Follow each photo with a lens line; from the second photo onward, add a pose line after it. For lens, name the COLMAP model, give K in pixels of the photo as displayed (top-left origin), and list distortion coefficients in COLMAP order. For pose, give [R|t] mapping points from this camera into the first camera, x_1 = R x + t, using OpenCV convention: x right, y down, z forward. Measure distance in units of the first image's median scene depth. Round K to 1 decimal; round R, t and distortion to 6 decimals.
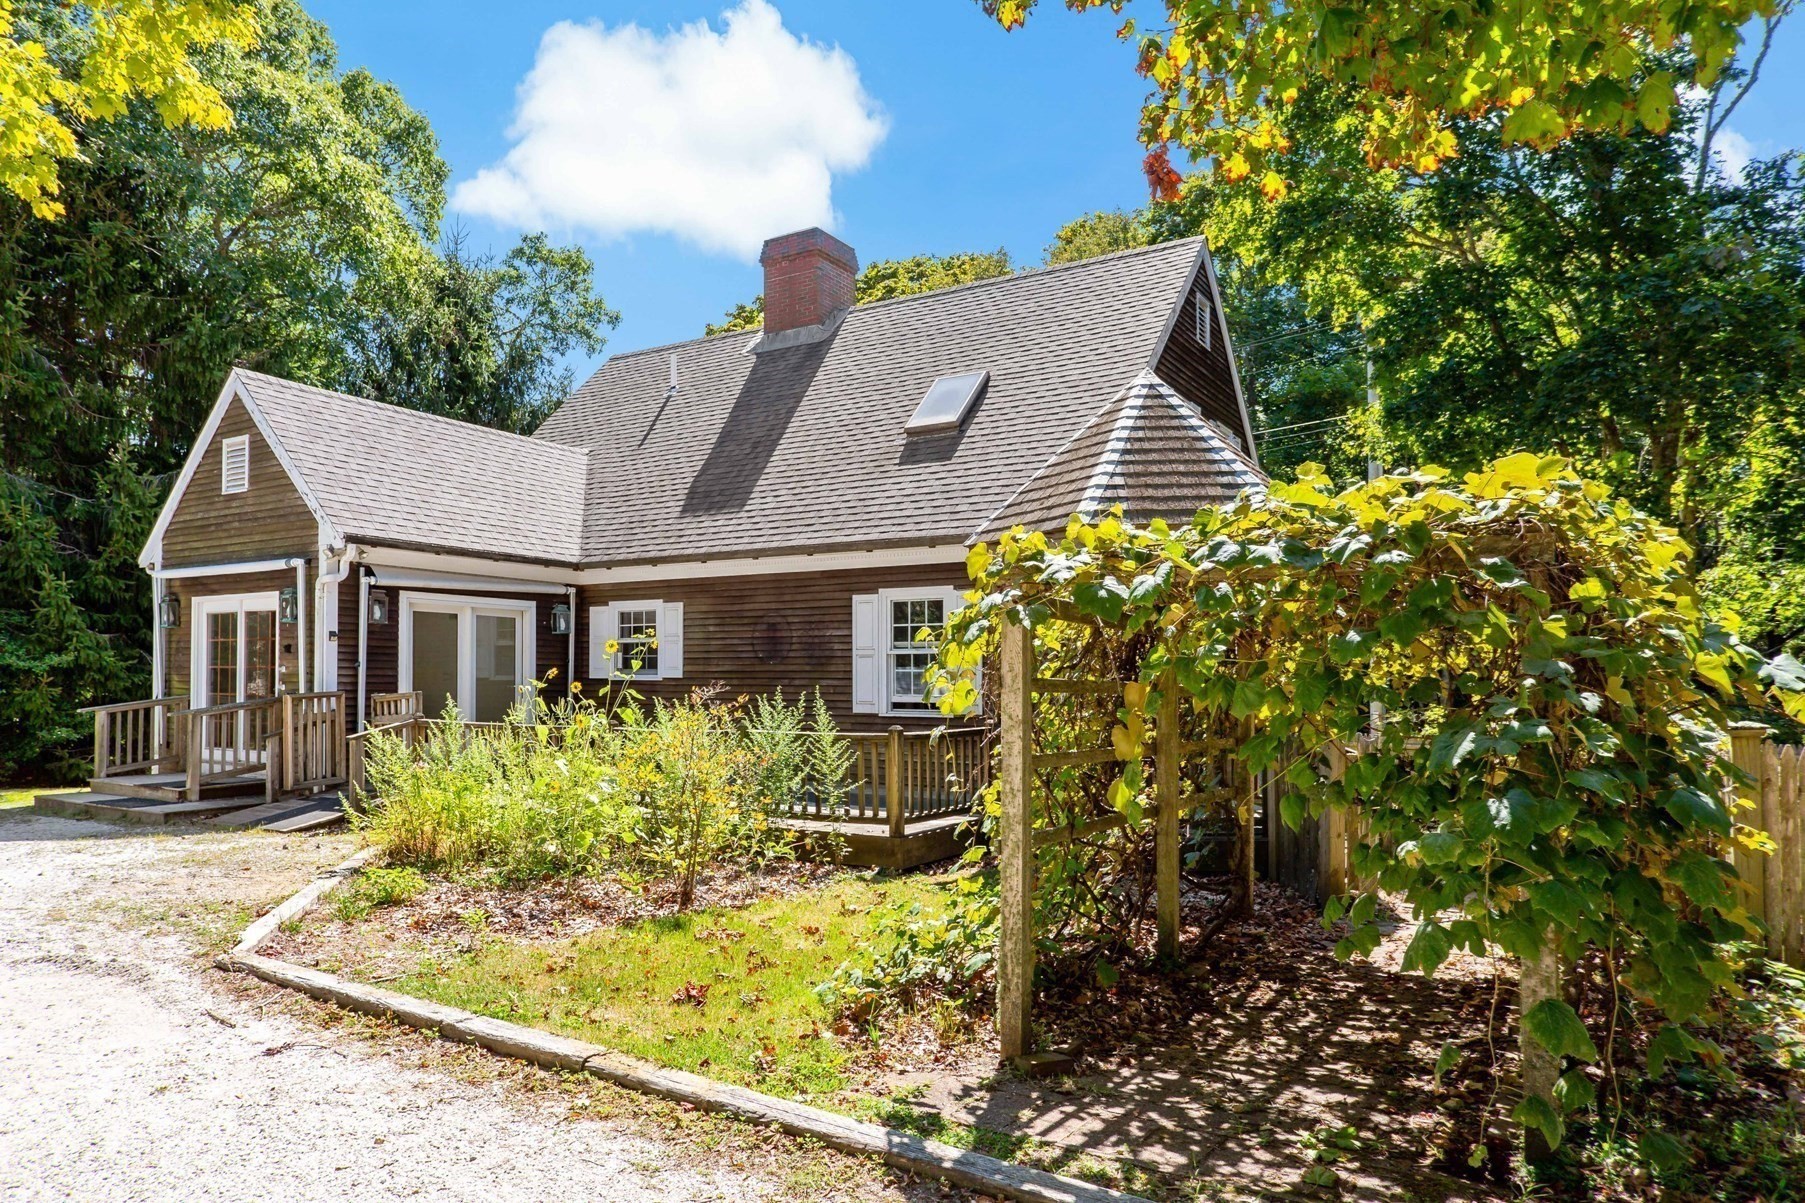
lens RADIAL K [[1154.7, 0, 819.3], [0, 1154.7, 718.7], [0, 0, 1]] dist [-0.009608, -0.001032]
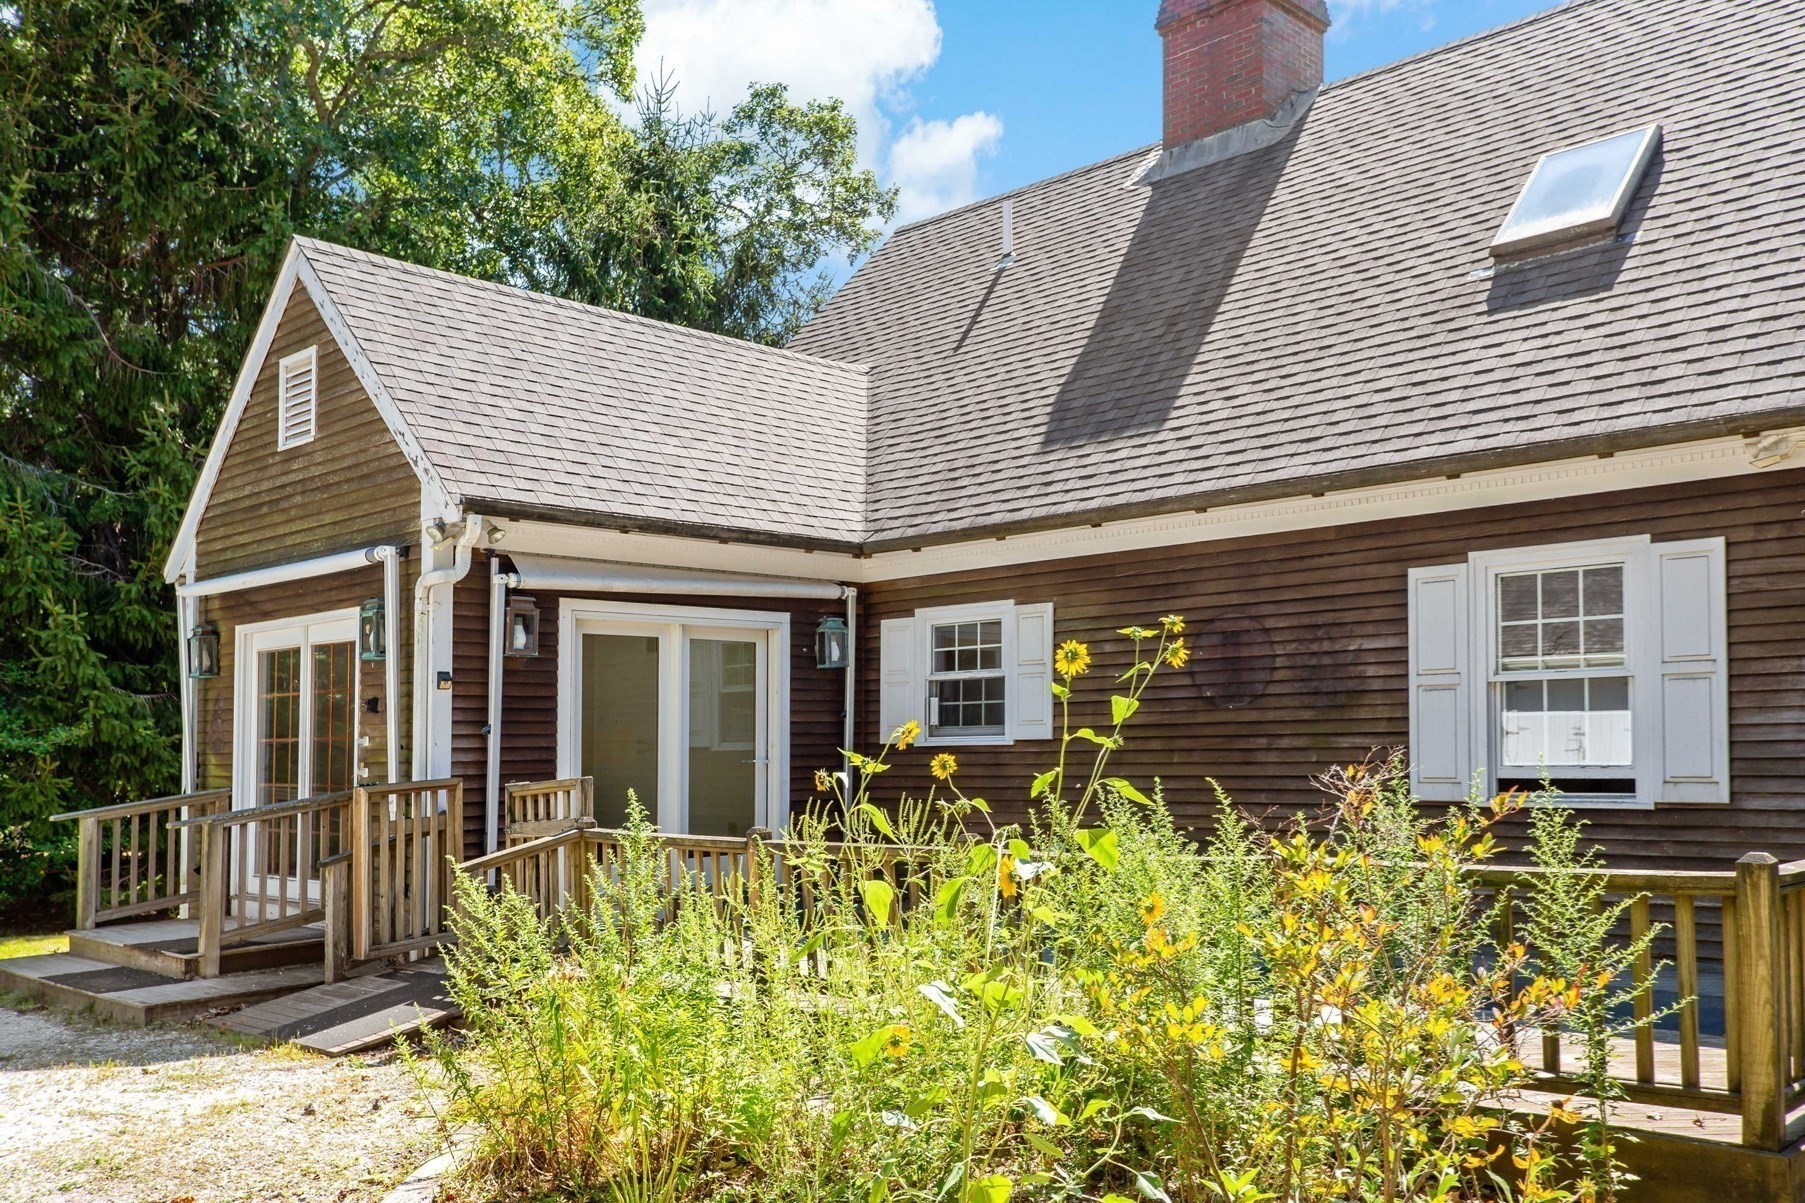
lens RADIAL K [[1508.5, 0, 907.4], [0, 1508.5, 599.6], [0, 0, 1]] dist [0.001434, 0.012471]
pose [[0.989410, -0.036985, -0.140357, -0.086506], [0.018876, 0.991565, -0.128228, -0.011174], [0.143916, 0.124221, 0.981762, 0.283966]]
